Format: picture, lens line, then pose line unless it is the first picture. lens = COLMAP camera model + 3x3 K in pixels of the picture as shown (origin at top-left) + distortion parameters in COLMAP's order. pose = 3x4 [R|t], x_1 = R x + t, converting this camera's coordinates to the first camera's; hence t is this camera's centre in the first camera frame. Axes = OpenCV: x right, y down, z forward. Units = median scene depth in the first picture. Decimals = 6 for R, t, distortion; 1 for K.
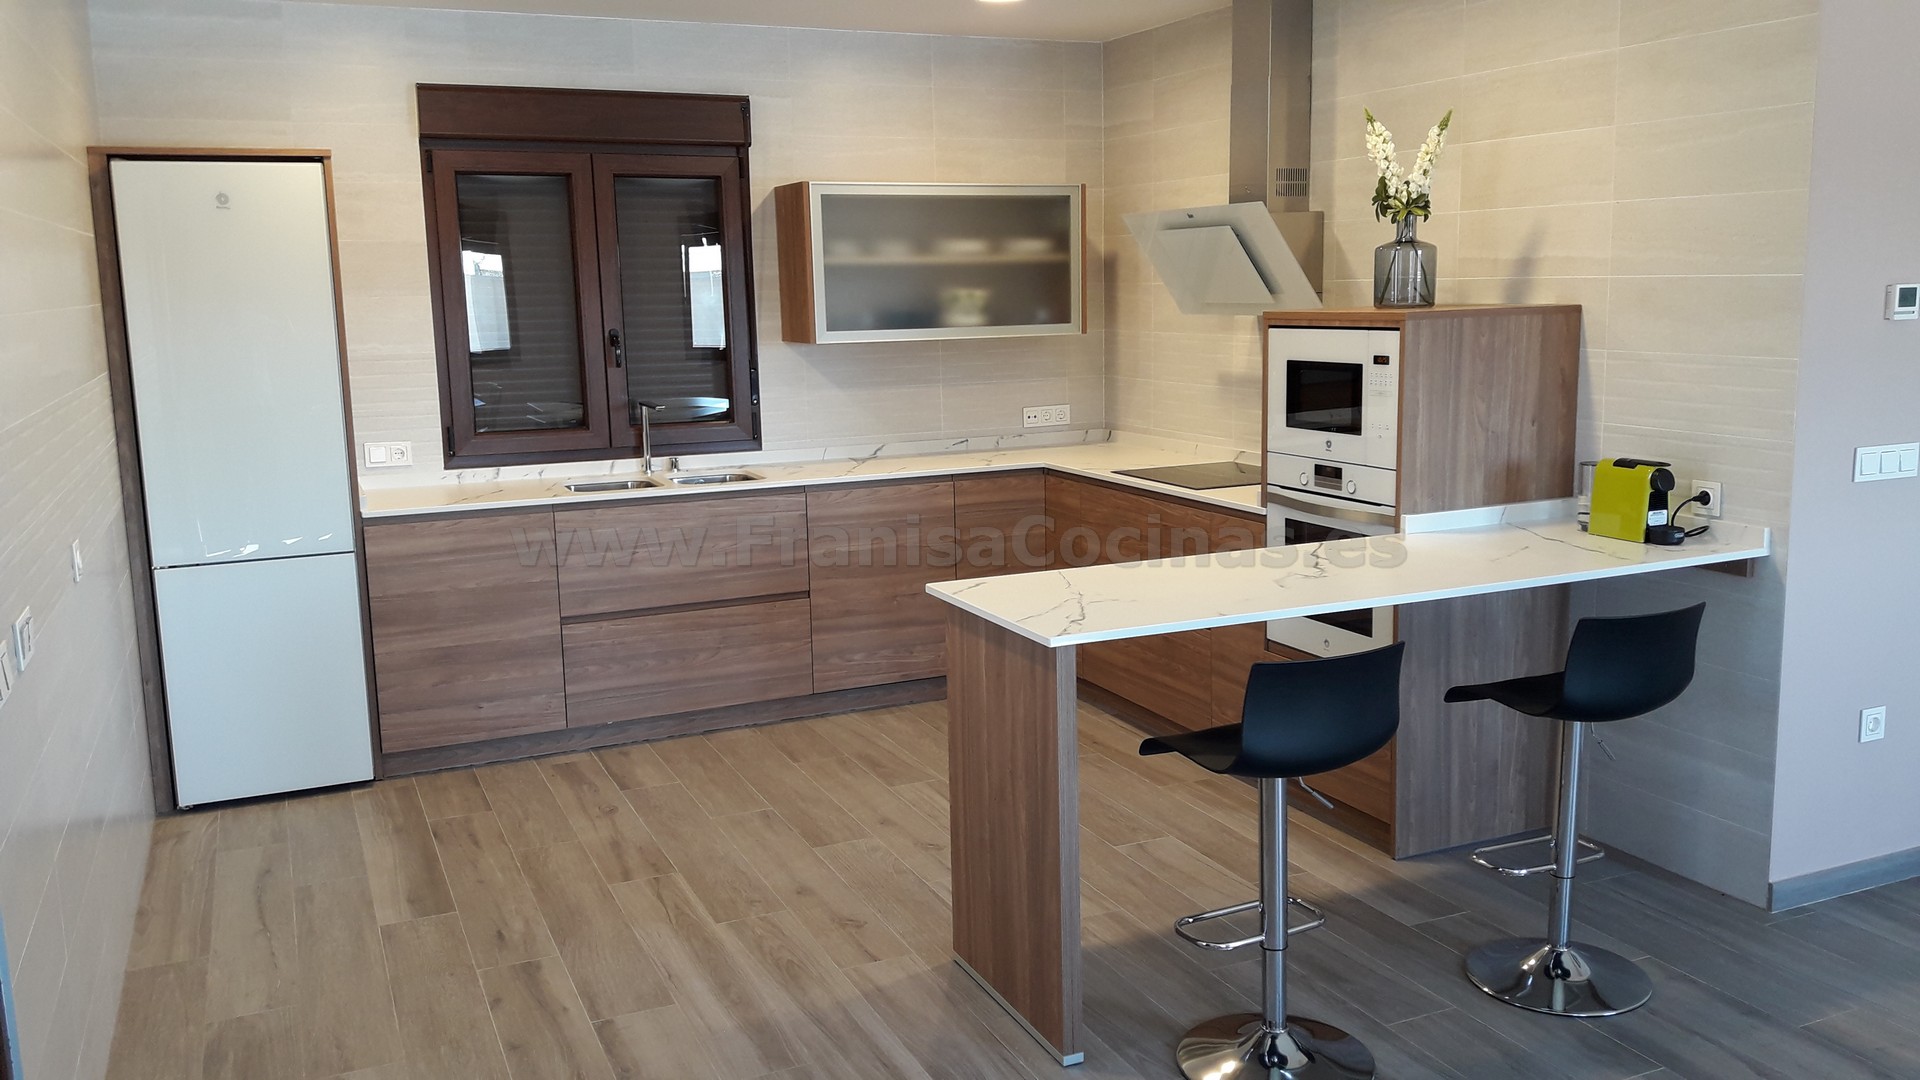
lens RADIAL K [[1543.3, 0, 984.0], [0, 1543.3, 525.9], [0, 0, 1]] dist [0.215067, -0.524572]
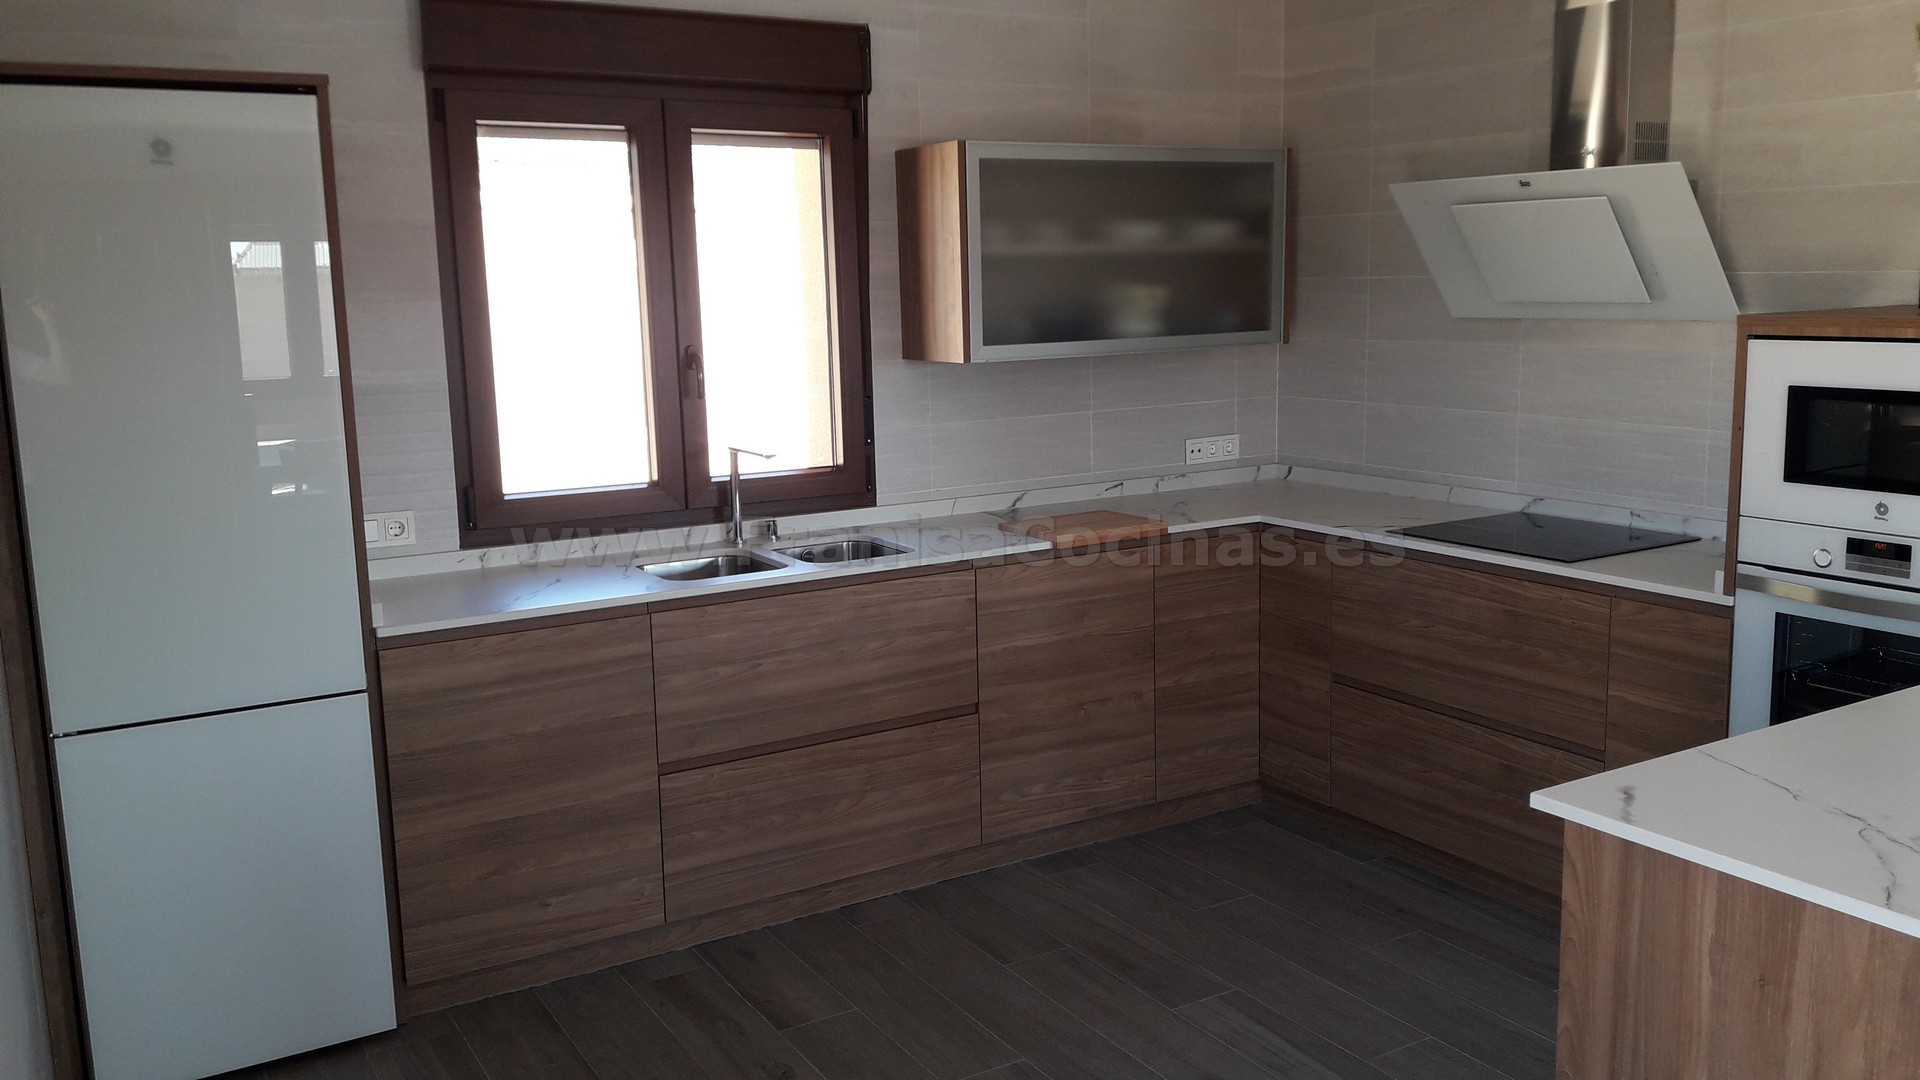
lens RADIAL K [[1543.3, 0, 984.0], [0, 1543.3, 525.9], [0, 0, 1]] dist [0.215067, -0.524572]
pose [[0.993133, -0.020272, 0.115217, -0.205364], [0.020328, 0.999793, 0.000693, -0.044552], [-0.115207, 0.001654, 0.993340, 0.298370]]
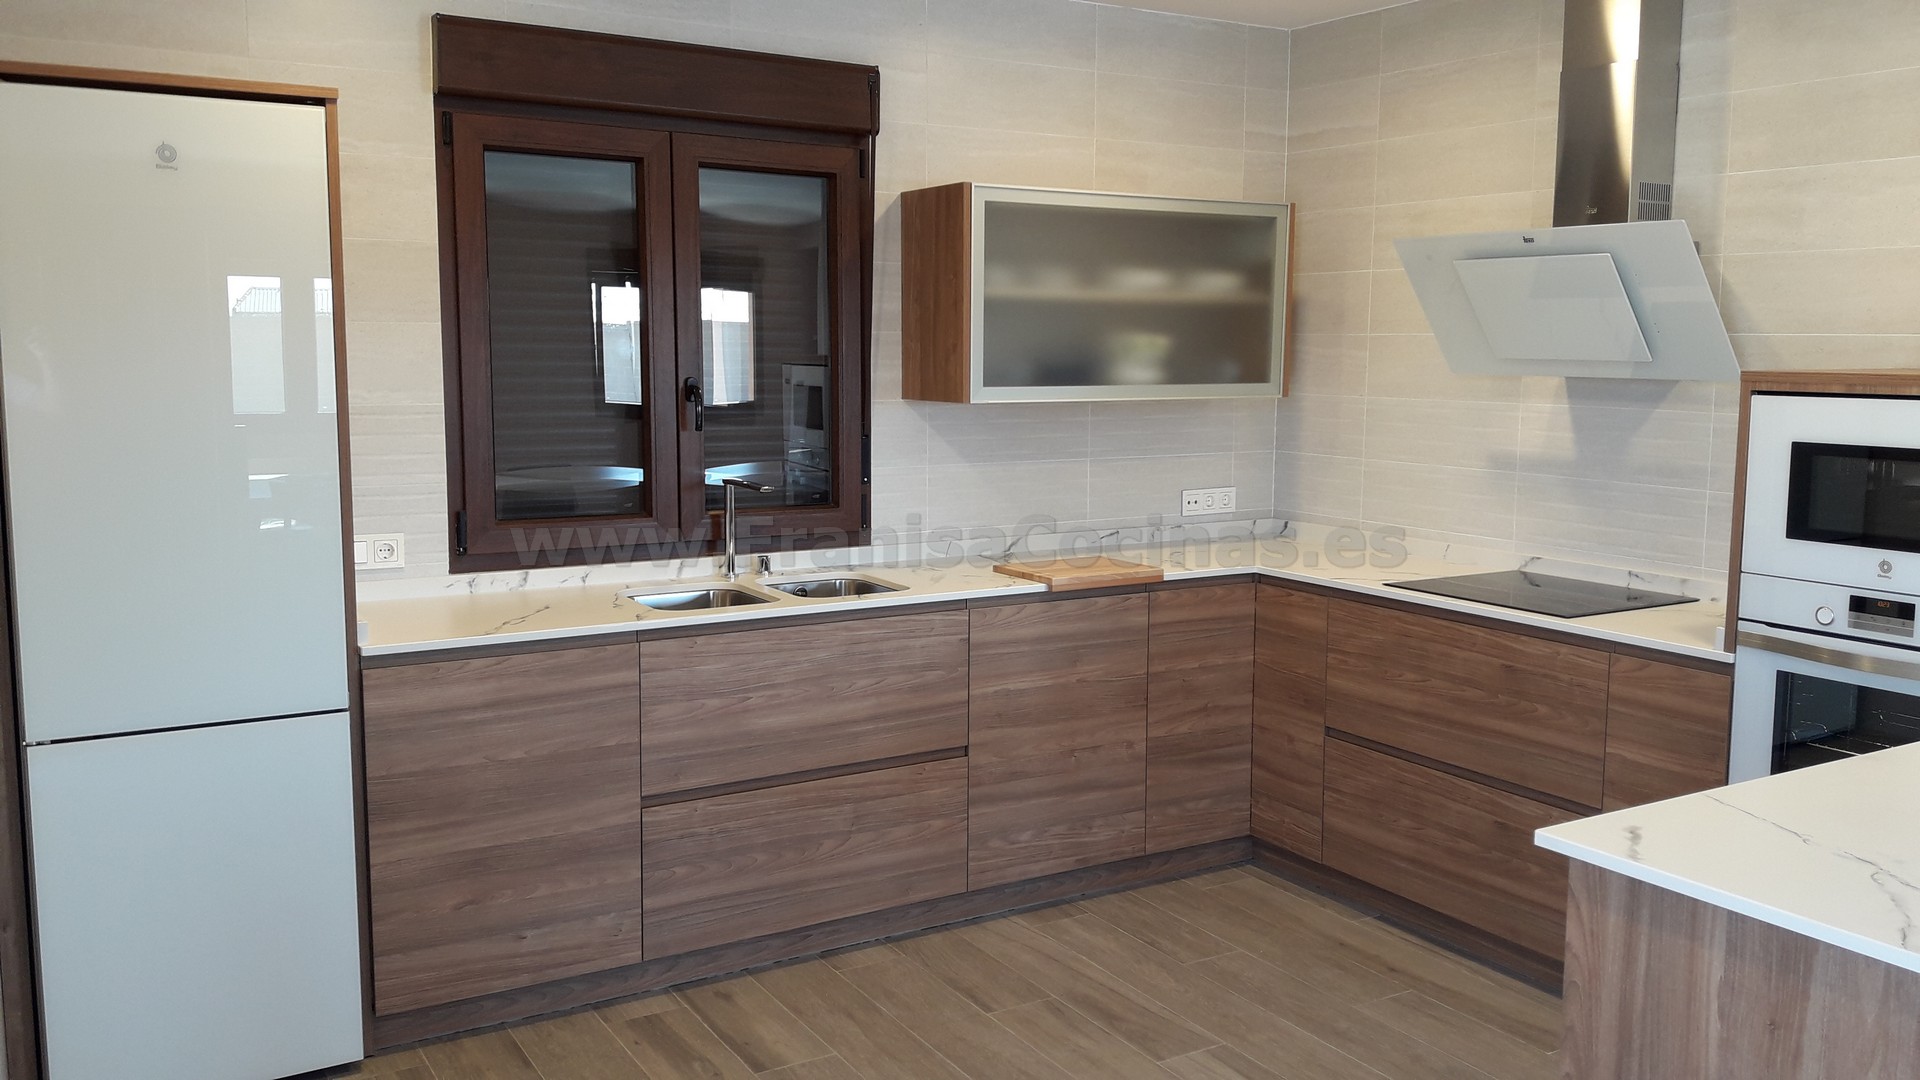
lens RADIAL K [[1543.3, 0, 984.0], [0, 1543.3, 525.9], [0, 0, 1]] dist [0.215067, -0.524572]
pose [[0.992421, 0.013409, 0.122152, -0.207870], [-0.008367, 0.999095, -0.041692, -0.032000], [-0.122600, 0.040354, 0.991635, 0.304605]]
